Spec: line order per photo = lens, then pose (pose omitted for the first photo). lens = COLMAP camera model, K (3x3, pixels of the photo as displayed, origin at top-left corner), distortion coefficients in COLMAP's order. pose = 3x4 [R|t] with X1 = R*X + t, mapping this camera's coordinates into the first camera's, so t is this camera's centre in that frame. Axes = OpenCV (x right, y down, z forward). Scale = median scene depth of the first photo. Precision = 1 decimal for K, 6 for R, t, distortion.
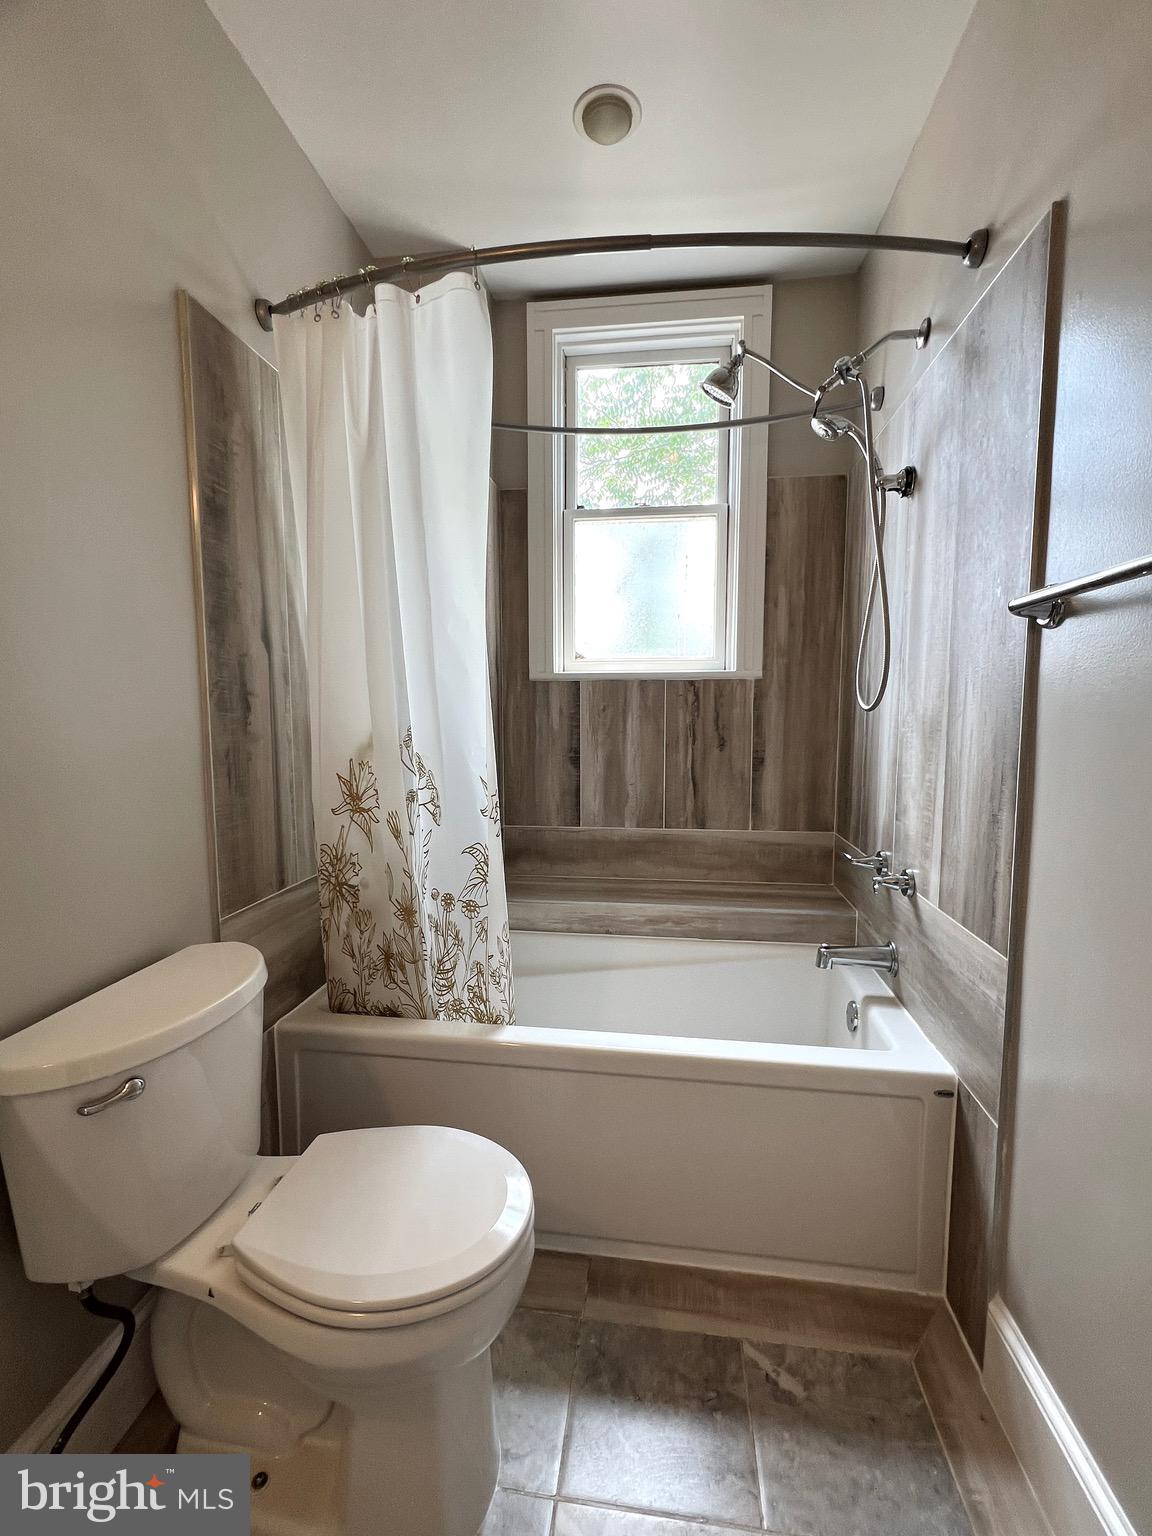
lens RADIAL K [[618.4, 0, 570.4], [0, 618.4, 768.1], [0, 0, 1]] dist [0.000842, 0.000677]
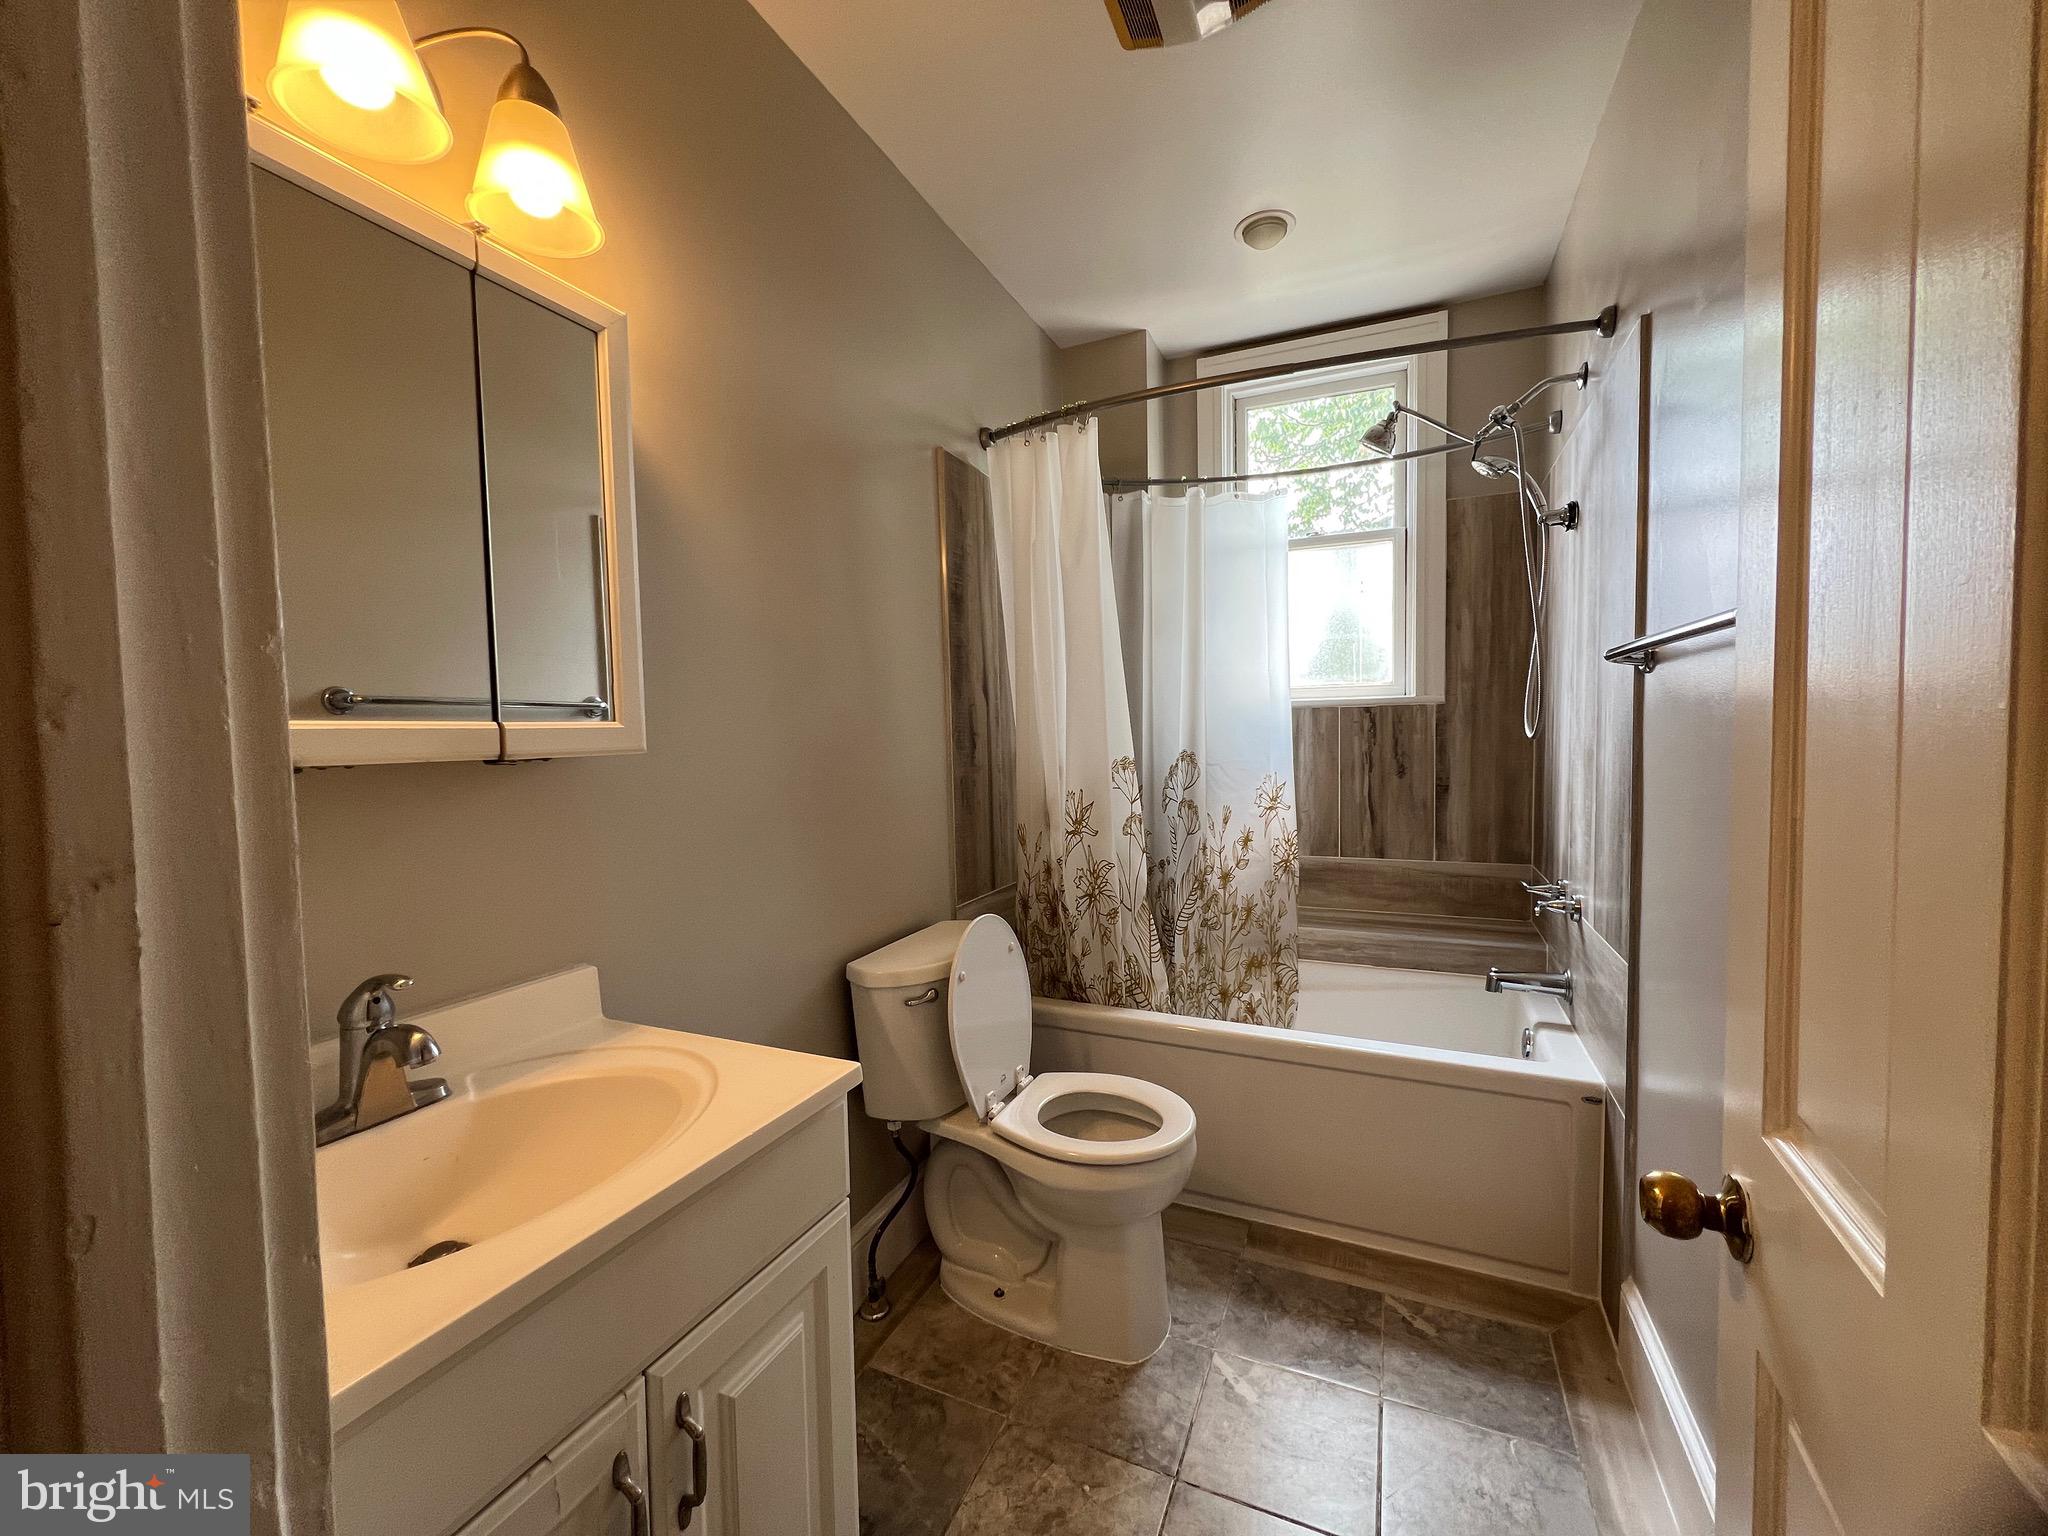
lens RADIAL K [[824.5, 0, 1024.0], [0, 824.5, 768.0], [0, 0, 1]] dist [0.000842, 0.000677]
pose [[0.956554, -0.004965, -0.291512, 0.071444], [-0.006738, 0.999212, -0.039126, 0.014313], [0.291476, 0.039390, 0.955767, -0.546452]]
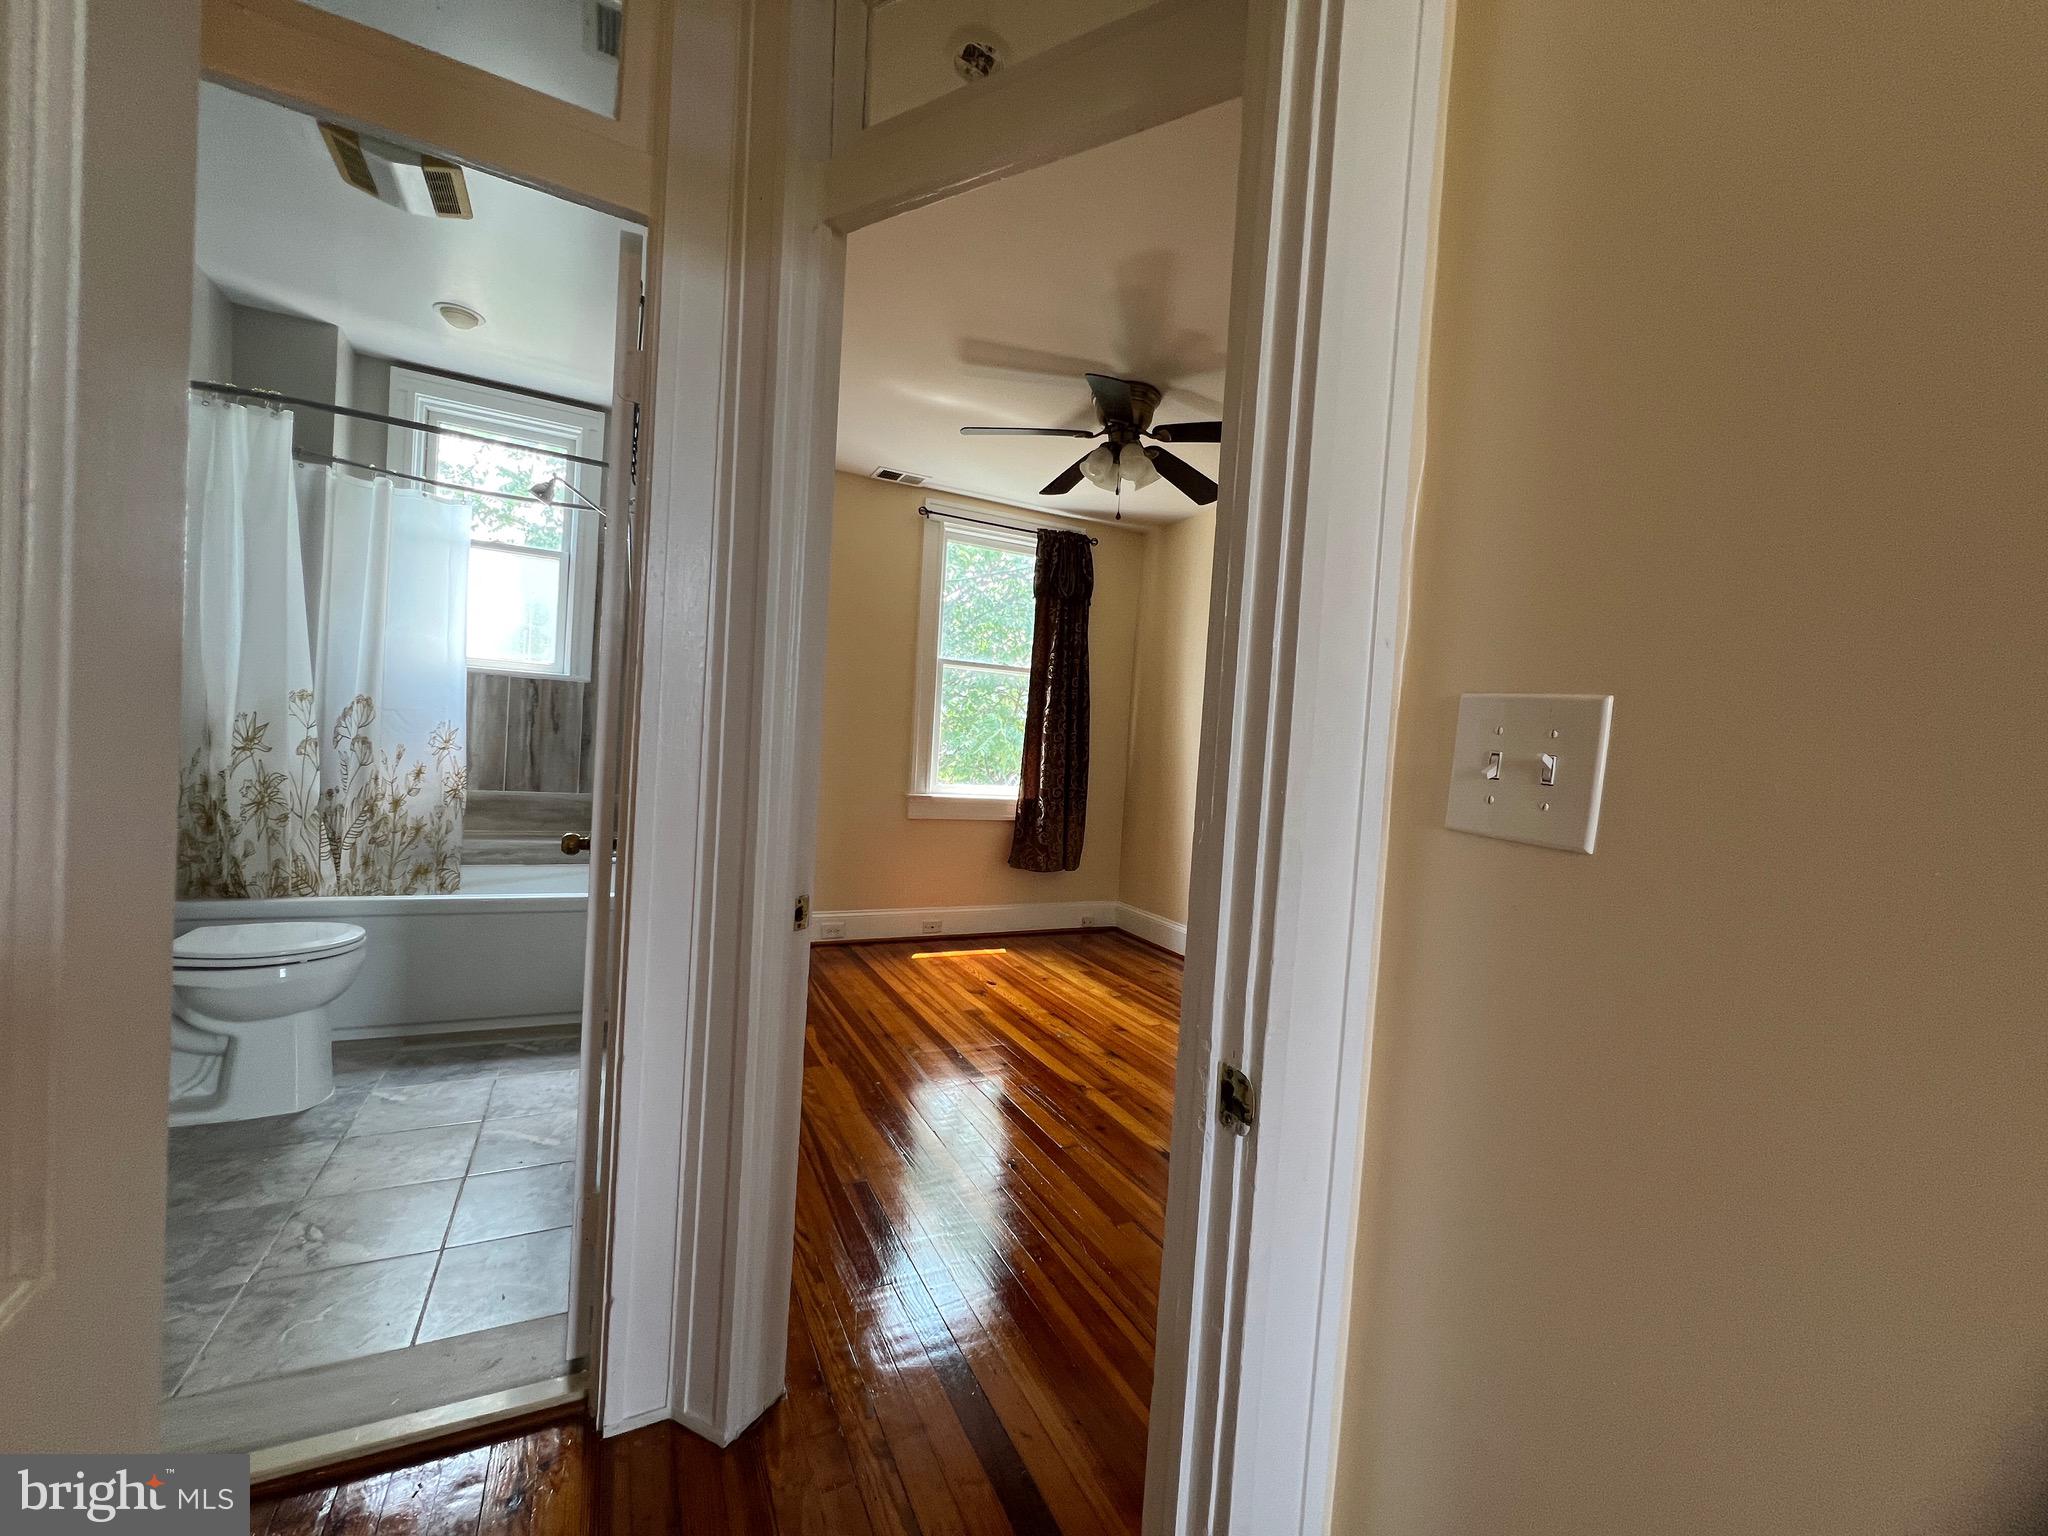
lens RADIAL K [[824.5, 0, 1024.0], [0, 824.5, 768.0], [0, 0, 1]] dist [0.000842, 0.000677]
pose [[0.826392, 0.040508, 0.561637, 0.106602], [-0.015619, 0.998674, -0.049048, 0.156606], [-0.562879, 0.031761, 0.825929, -1.378363]]
